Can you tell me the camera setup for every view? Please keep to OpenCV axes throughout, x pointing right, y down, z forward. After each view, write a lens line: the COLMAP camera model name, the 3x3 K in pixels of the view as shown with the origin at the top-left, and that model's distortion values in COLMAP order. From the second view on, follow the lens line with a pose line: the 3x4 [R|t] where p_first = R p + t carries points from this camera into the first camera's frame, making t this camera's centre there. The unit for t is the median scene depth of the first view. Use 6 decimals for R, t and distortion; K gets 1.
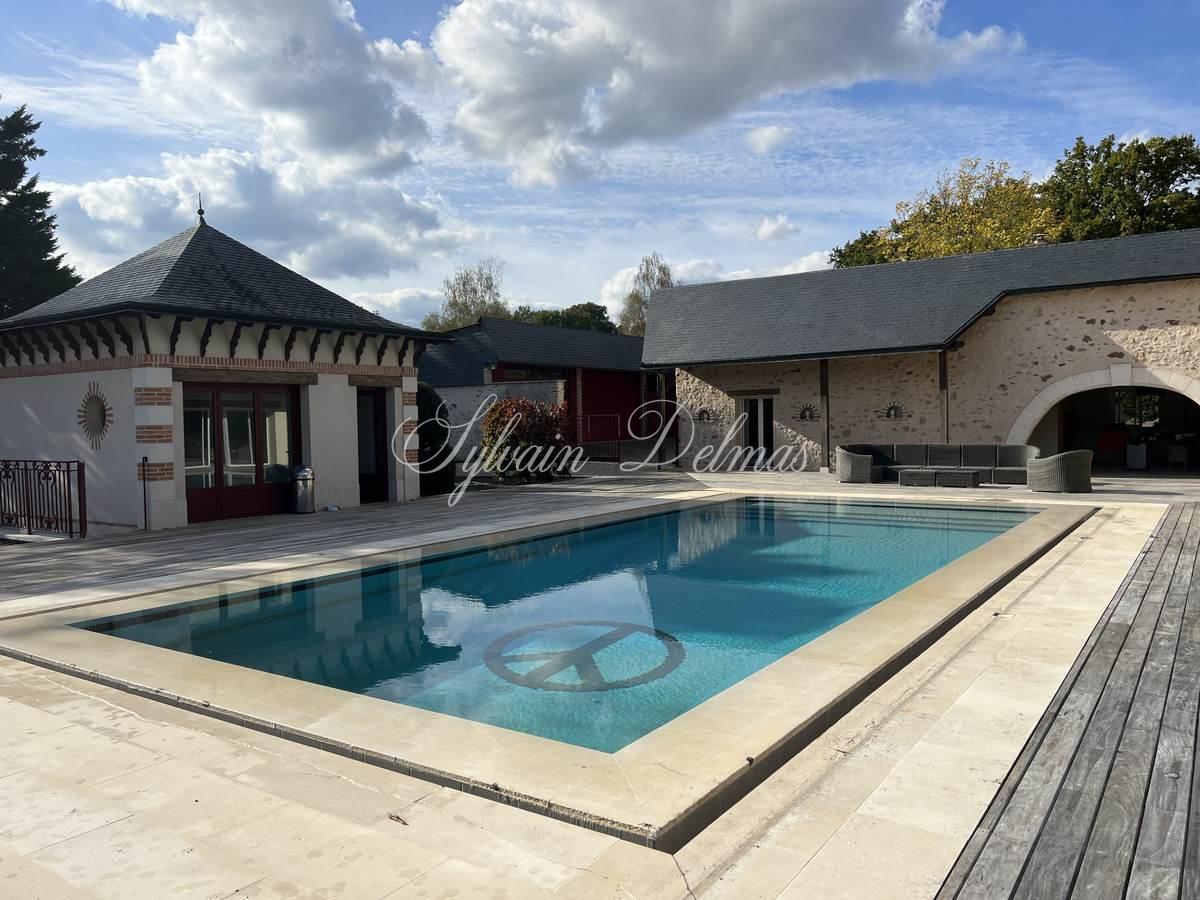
lens RADIAL K [[912.8, 0, 595.9], [0, 912.8, 449.8], [0, 0, 1]] dist [0.015213, 0.003046]
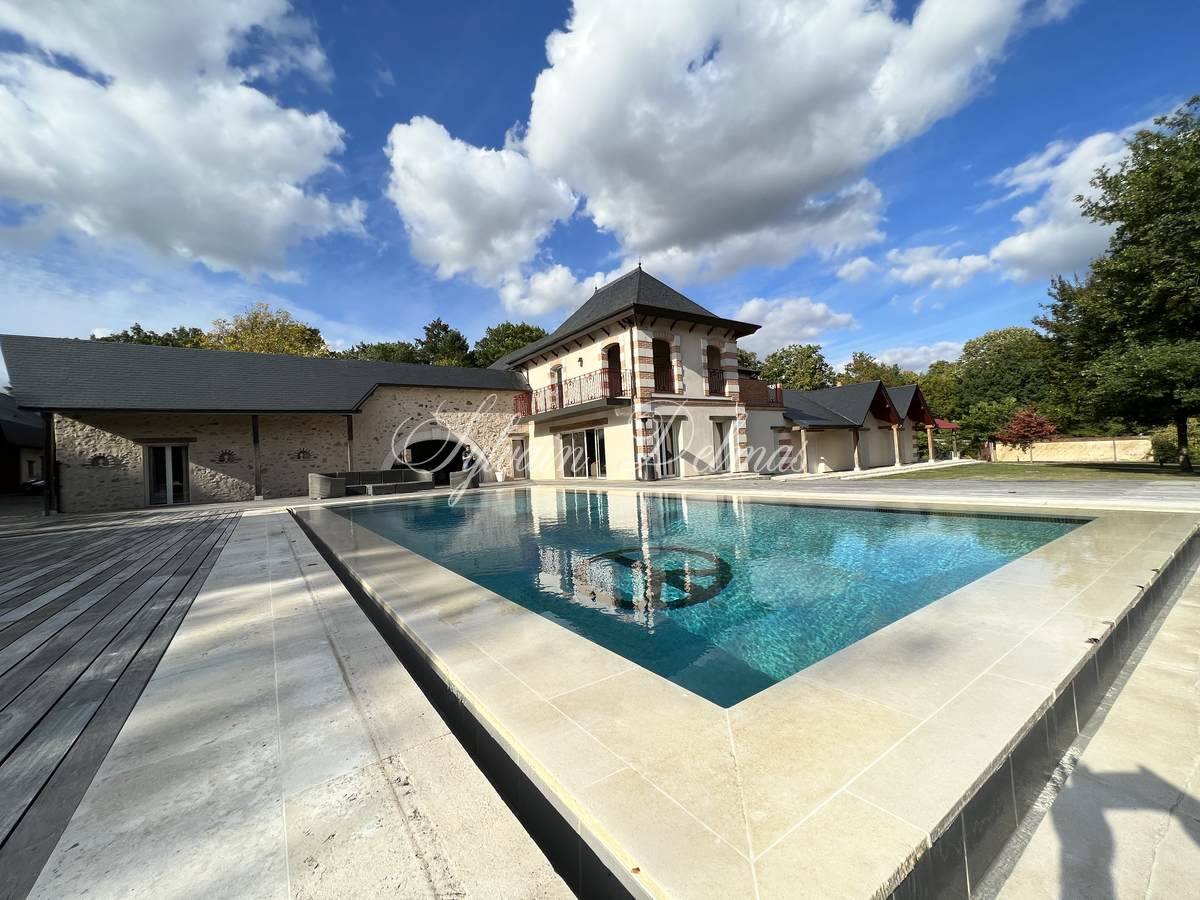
lens RADIAL K [[474.7, 0, 594.6], [0, 474.7, 448.2], [0, 0, 1]] dist [-0.006592, 0.000173]
pose [[0.343932, 0.007217, 0.938967, -0.214603], [0.060264, 0.997739, -0.029743, -0.001251], [-0.937059, 0.066815, 0.342719, 0.286123]]
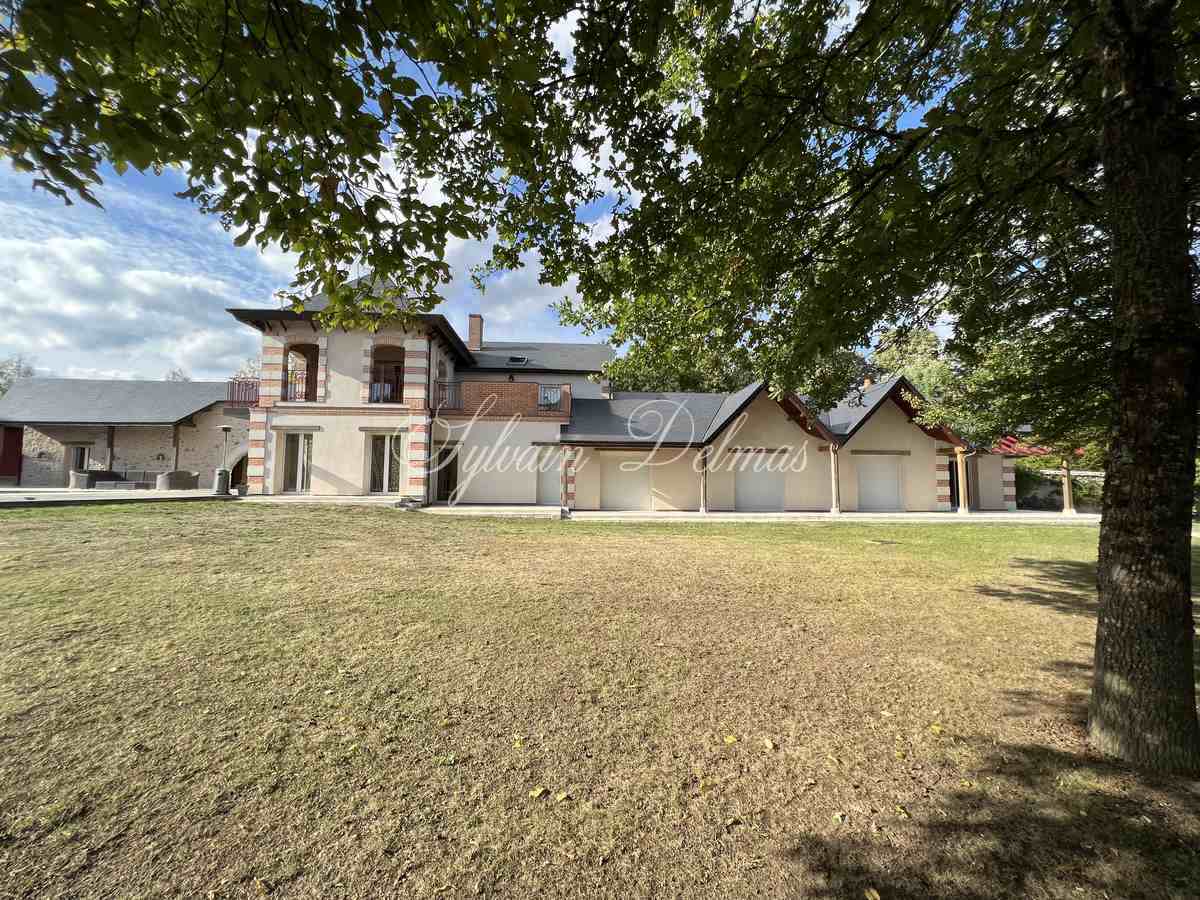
lens RADIAL K [[474.7, 0, 599.8], [0, 474.7, 449.4], [0, 0, 1]] dist [-0.006592, 0.000173]
pose [[0.776824, 0.052498, 0.627526, 0.393279], [-0.004031, 0.996913, -0.078410, 0.015258], [-0.629705, 0.058381, 0.774637, -0.317350]]
